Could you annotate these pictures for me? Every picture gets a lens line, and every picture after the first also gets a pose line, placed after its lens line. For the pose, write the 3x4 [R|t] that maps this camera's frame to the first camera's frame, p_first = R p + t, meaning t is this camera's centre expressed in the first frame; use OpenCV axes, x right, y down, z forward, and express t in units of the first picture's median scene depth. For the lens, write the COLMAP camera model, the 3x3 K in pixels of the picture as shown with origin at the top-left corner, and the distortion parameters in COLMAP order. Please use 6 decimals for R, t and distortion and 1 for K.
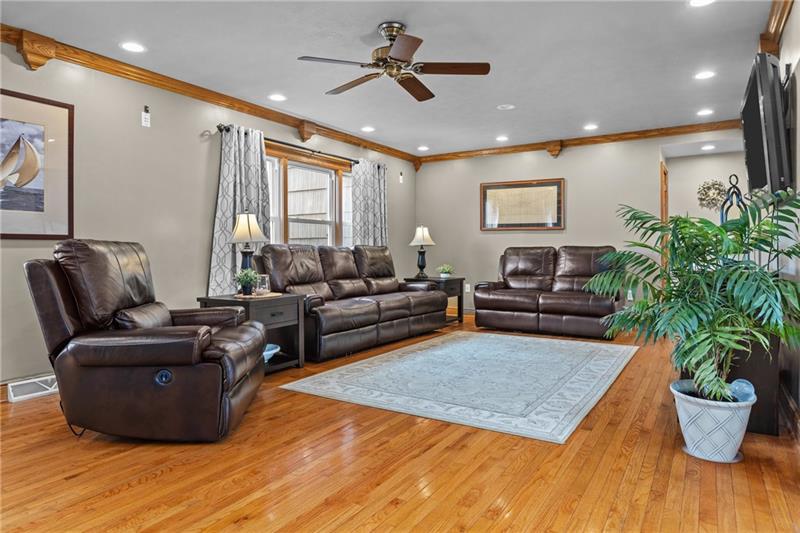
lens RADIAL K [[497.8, 0, 399.1], [0, 497.8, 259.0], [0, 0, 1]] dist [-0.010929, -0.001839]
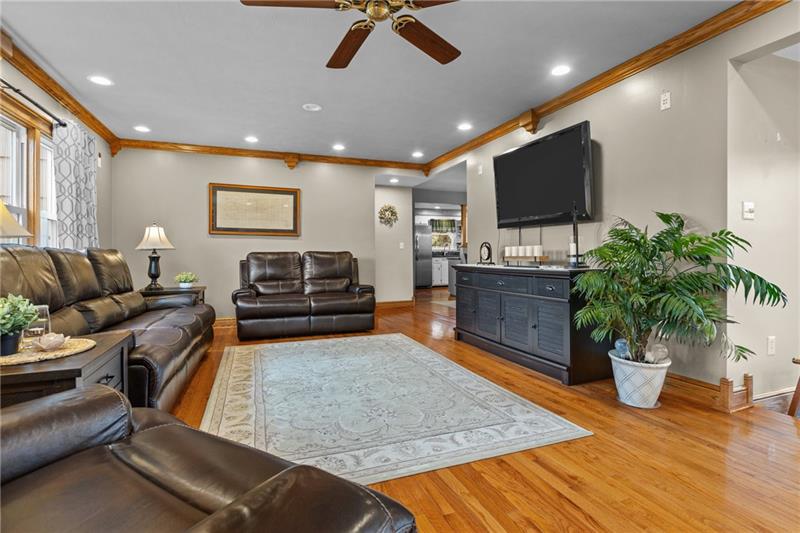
lens RADIAL K [[396.0, 0, 399.6], [0, 396.0, 256.5], [0, 0, 1]] dist [-0.001640, -0.000207]
pose [[0.603287, -0.002526, 0.797520, -0.243640], [0.016270, 0.999826, -0.009140, -0.003978], [-0.797358, 0.018490, 0.603223, 0.328522]]
